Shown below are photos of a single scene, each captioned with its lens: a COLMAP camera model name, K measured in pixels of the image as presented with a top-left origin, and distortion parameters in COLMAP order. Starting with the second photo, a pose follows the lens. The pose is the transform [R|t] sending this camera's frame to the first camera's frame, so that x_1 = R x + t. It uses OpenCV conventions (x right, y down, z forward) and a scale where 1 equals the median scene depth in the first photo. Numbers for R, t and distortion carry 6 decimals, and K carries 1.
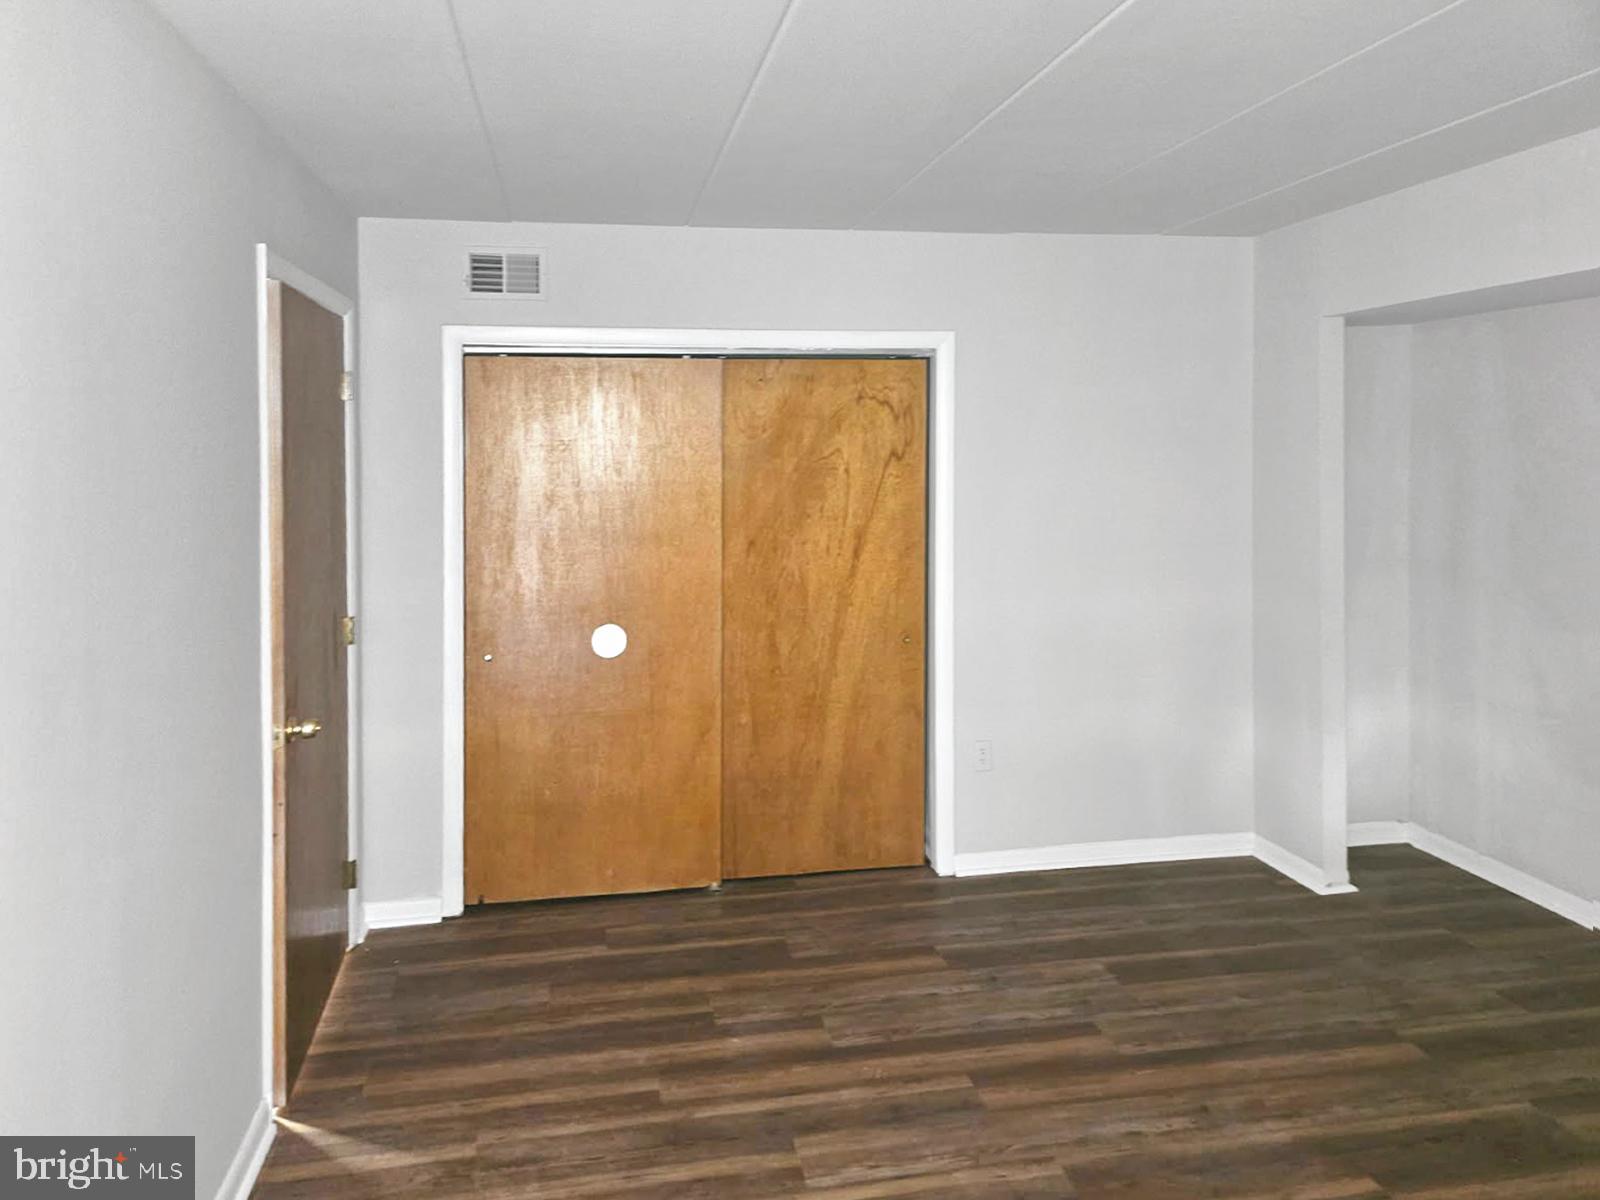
lens RADIAL K [[1067.1, 0, 800.0], [0, 1067.1, 600.0], [0, 0, 1]] dist [0.012166, -0.001608]
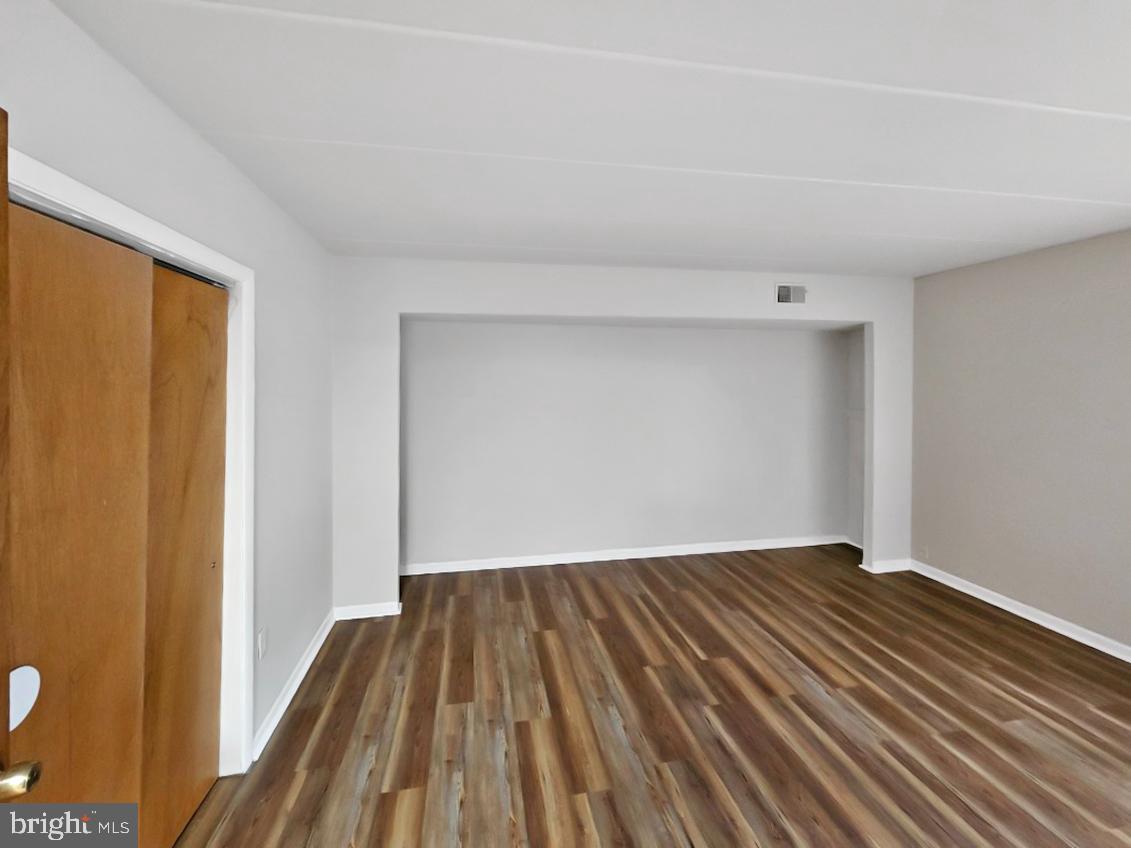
lens RADIAL K [[467.8, 0, 565.5], [0, 467.8, 424.0], [0, 0, 1]] dist [0.002543, 0.000014]
pose [[0.022413, -0.077309, 0.996755, -0.400206], [0.145046, 0.986708, 0.073268, -0.099394], [-0.989171, 0.142933, 0.033328, 0.812412]]
